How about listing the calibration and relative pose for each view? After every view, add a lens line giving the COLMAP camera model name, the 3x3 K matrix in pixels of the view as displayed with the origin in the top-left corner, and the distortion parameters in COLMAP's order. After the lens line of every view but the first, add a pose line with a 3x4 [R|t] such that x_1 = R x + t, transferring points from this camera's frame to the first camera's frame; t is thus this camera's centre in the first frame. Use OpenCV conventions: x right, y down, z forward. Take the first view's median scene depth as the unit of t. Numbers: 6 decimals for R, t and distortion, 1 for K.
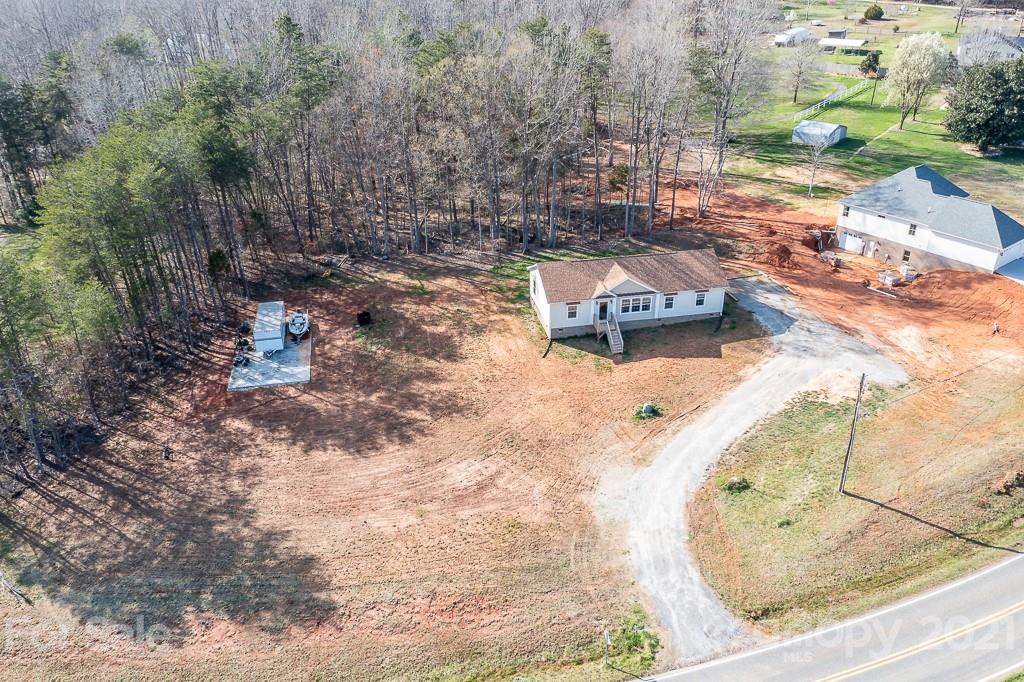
lens RADIAL K [[809.3, 0, 515.5], [0, 809.3, 353.8], [0, 0, 1]] dist [-0.022692, 0.065196]
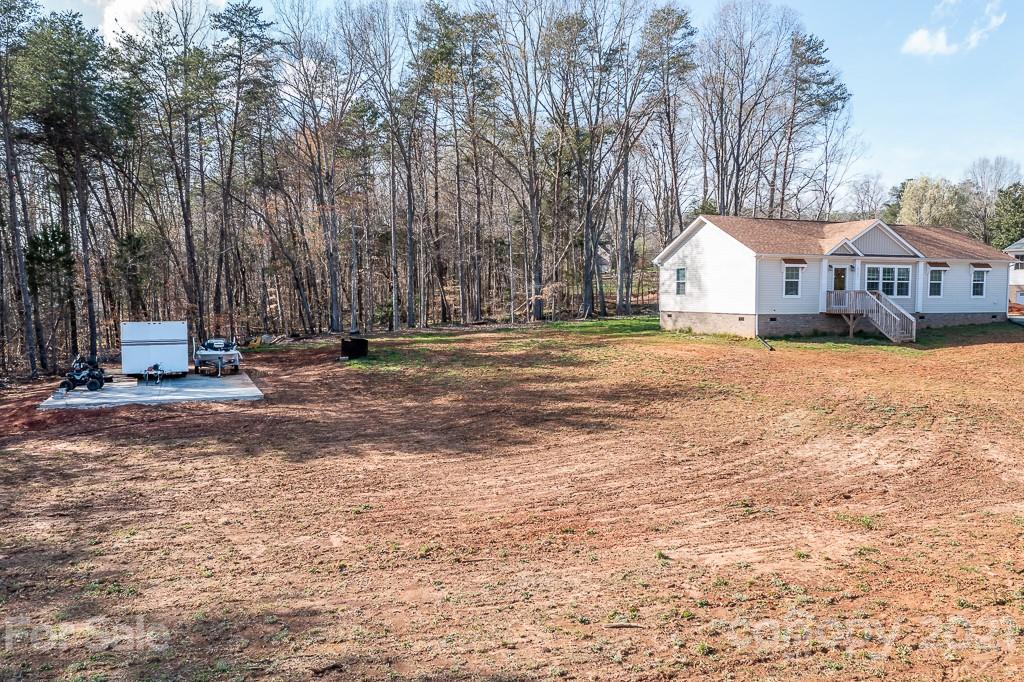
lens RADIAL K [[809.3, 0, 515.5], [0, 809.3, 353.8], [0, 0, 1]] dist [-0.022692, 0.065196]
pose [[0.981627, -0.008194, 0.190632, -0.218654], [0.086160, 0.910456, -0.404531, 0.198717], [-0.170247, 0.413524, 0.894435, 0.639106]]
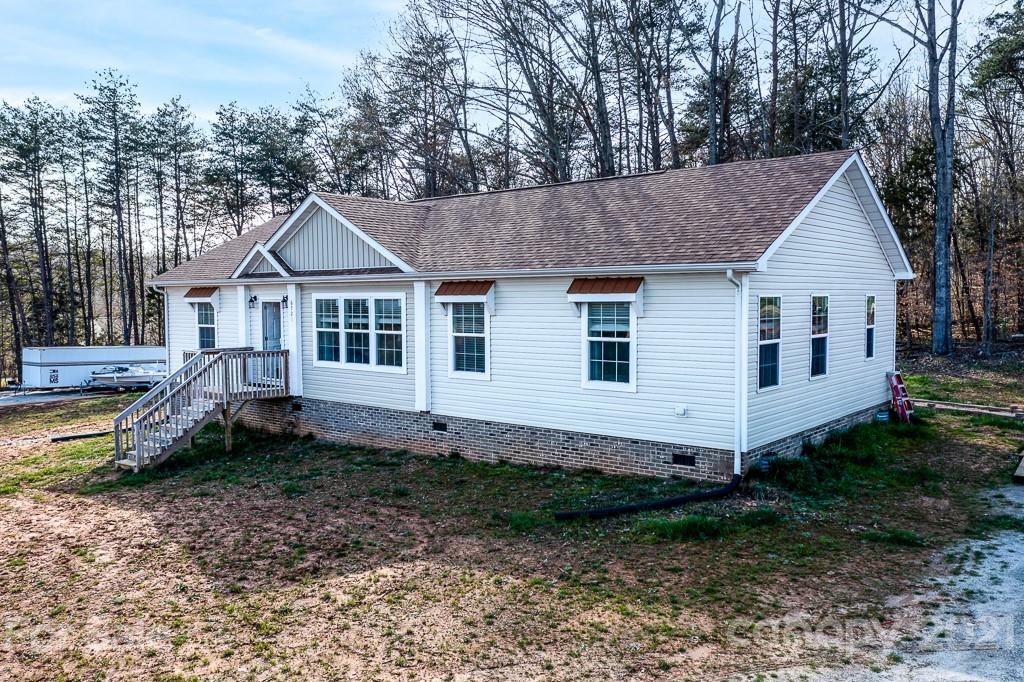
lens RADIAL K [[809.3, 0, 515.5], [0, 809.3, 353.8], [0, 0, 1]] dist [-0.022692, 0.065196]
pose [[0.624233, 0.054448, -0.779339, 0.394025], [-0.369351, 0.899608, -0.232992, -0.018942], [0.688413, 0.433291, 0.581675, 0.990939]]
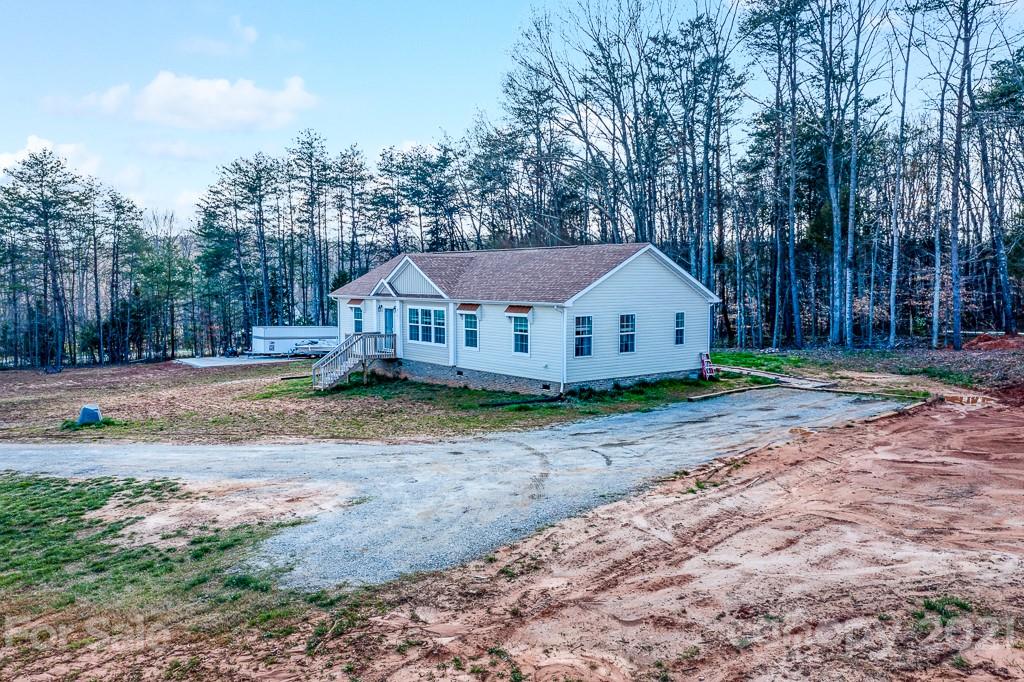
lens RADIAL K [[809.3, 0, 515.5], [0, 809.3, 353.8], [0, 0, 1]] dist [-0.022692, 0.065196]
pose [[0.451430, 0.087044, -0.888051, 0.640943], [-0.426850, 0.895038, -0.129255, -0.008711], [0.783588, 0.437414, 0.441202, 0.929455]]
